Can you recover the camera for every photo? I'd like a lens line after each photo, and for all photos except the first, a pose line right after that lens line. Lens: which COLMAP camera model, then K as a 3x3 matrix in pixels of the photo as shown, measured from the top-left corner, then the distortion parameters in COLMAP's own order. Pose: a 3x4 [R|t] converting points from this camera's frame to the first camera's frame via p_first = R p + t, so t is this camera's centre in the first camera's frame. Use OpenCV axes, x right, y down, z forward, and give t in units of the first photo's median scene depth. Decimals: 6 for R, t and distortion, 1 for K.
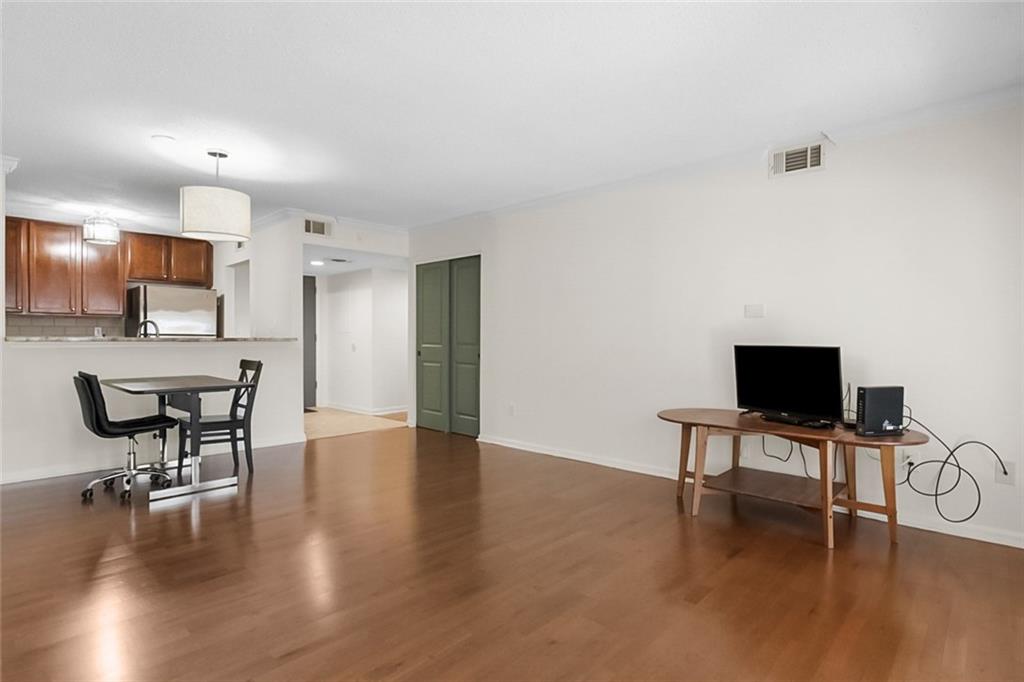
lens RADIAL K [[526.0, 0, 514.5], [0, 526.0, 336.7], [0, 0, 1]] dist [-0.008954, 0.000840]
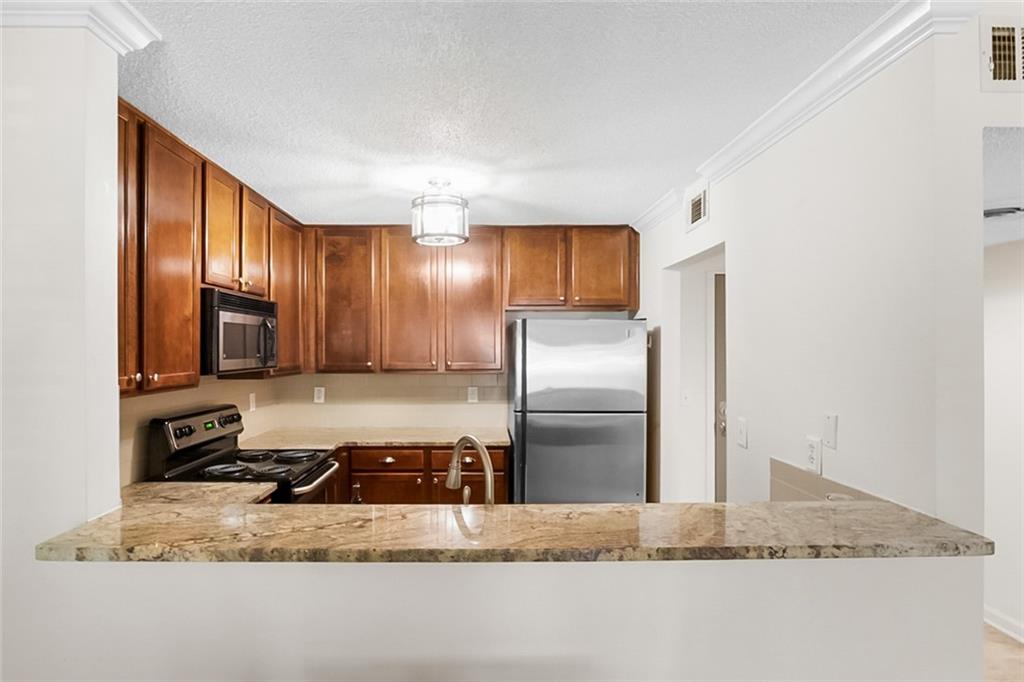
lens RADIAL K [[533.8, 0, 489.3], [0, 533.8, 342.2], [0, 0, 1]] dist [-0.001661, 0.000133]
pose [[0.705125, -0.009460, -0.709020, -0.318926], [0.004999, 0.999952, -0.008370, -0.064153], [0.709066, 0.002358, 0.705139, 0.544984]]
